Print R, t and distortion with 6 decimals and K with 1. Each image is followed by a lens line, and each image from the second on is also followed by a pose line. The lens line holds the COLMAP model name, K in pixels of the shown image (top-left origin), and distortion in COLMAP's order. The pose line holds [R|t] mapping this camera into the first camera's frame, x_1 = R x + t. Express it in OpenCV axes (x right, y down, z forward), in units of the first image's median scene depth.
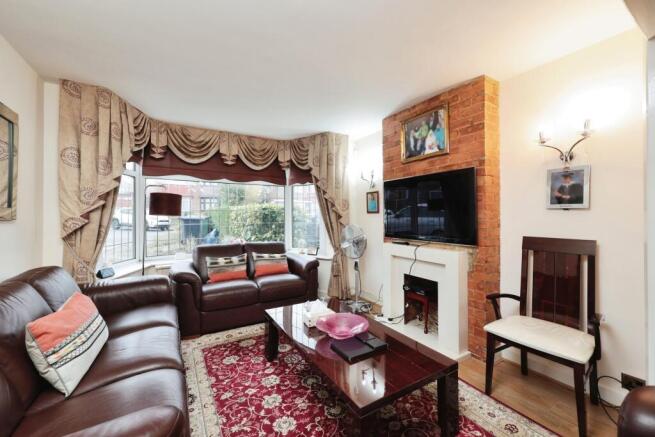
lens RADIAL K [[266.5, 0, 327.4], [0, 266.5, 210.4], [0, 0, 1]] dist [0.001163, 0.000105]
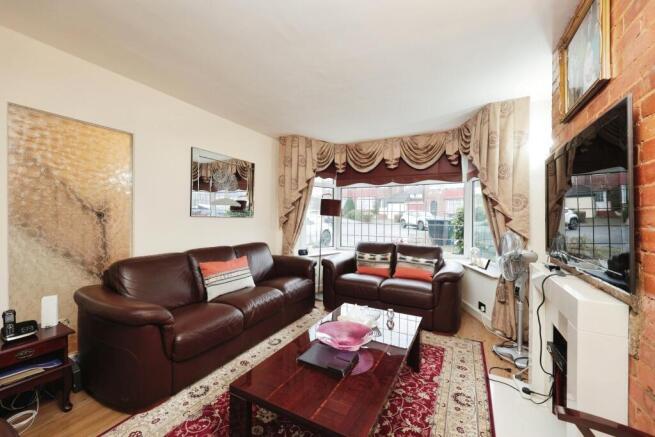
lens RADIAL K [[260.2, 0, 327.5], [0, 260.2, 218.5], [0, 0, 1]] dist [-0.000629, -0.000083]
pose [[0.509796, 0.015692, -0.860152, 0.421444], [0.004262, 0.999775, 0.020765, 0.004593], [0.860285, -0.014252, 0.509615, 0.265599]]
